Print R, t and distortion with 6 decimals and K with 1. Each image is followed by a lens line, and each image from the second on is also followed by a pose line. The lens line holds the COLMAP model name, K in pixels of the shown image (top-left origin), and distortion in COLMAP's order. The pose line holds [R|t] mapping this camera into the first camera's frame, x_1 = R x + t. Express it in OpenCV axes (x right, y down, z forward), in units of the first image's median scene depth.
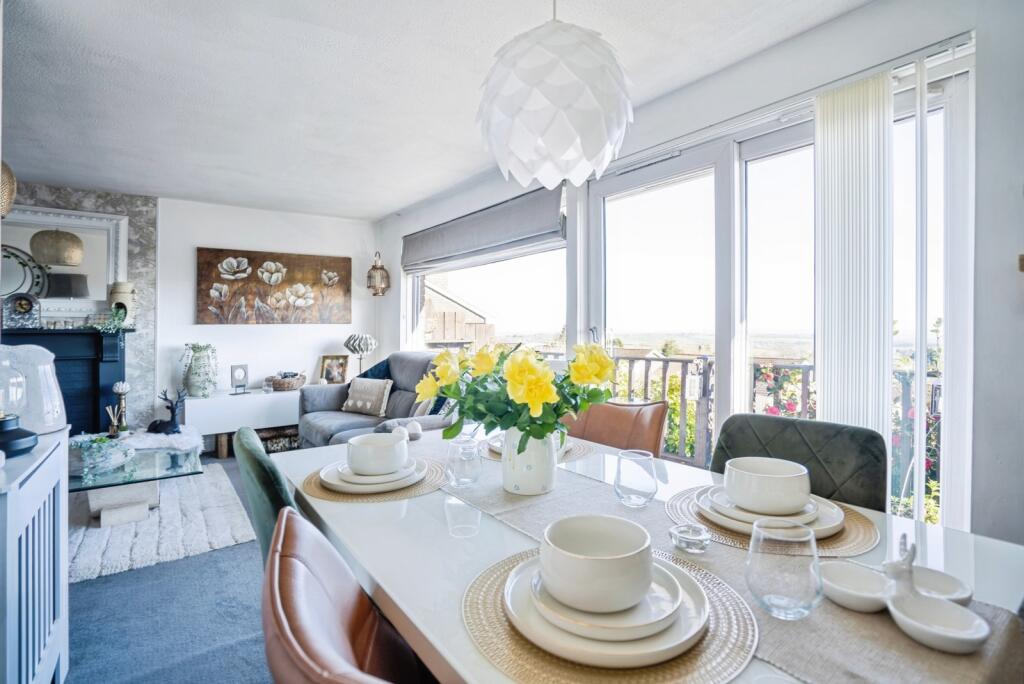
lens RADIAL K [[488.5, 0, 510.6], [0, 488.5, 328.8], [0, 0, 1]] dist [-0.059829, 0.024372]
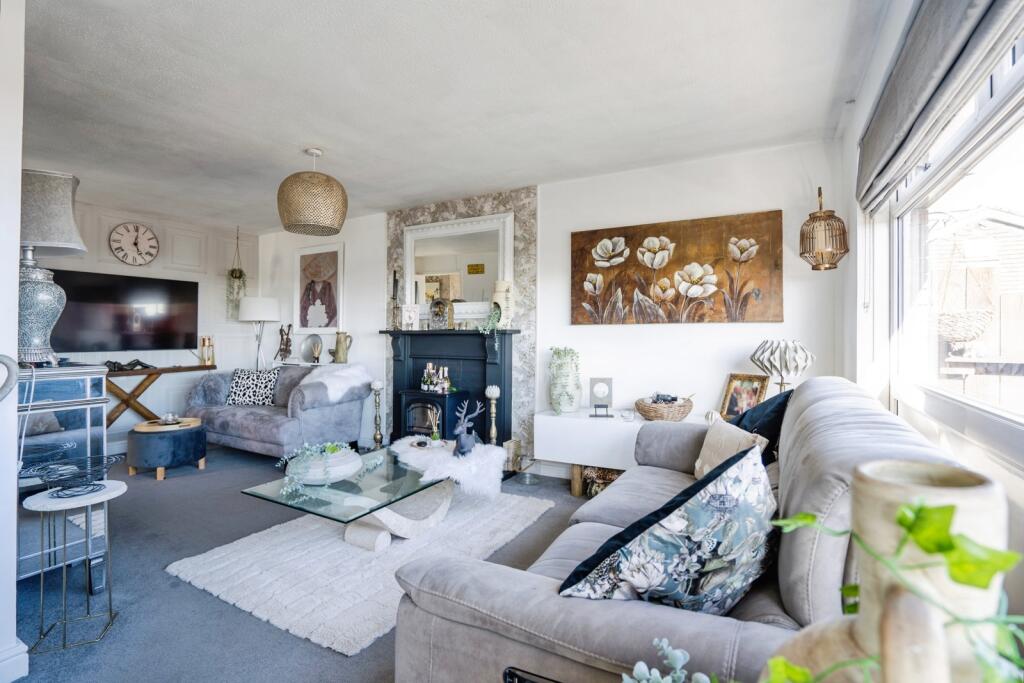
lens RADIAL K [[488.5, 0, 510.6], [0, 488.5, 328.3], [0, 0, 1]] dist [-0.059829, 0.024372]
pose [[0.403873, -0.003936, -0.914807, 0.078648], [-0.006321, 0.999955, -0.007093, 0.003270], [0.914793, 0.008647, 0.403829, 0.541025]]
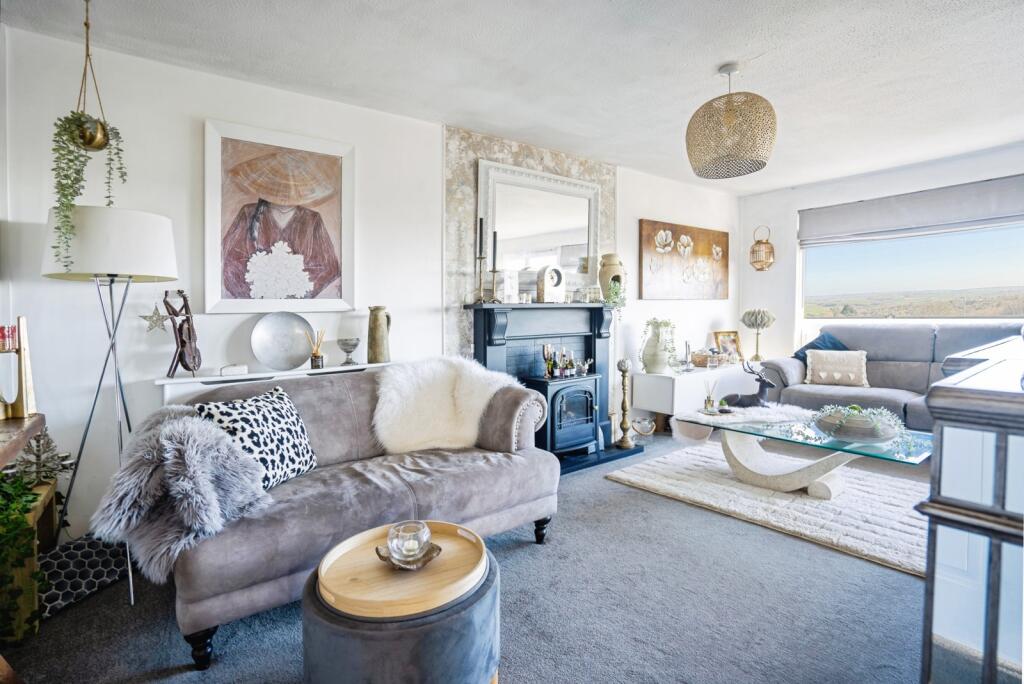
lens RADIAL K [[488.5, 0, 510.6], [0, 488.5, 328.8], [0, 0, 1]] dist [-0.059829, 0.024372]
pose [[0.999848, -0.017278, 0.002315, -0.895395], [0.017225, 0.999627, 0.021208, 0.023738], [-0.002681, -0.021165, 0.999772, 0.022116]]
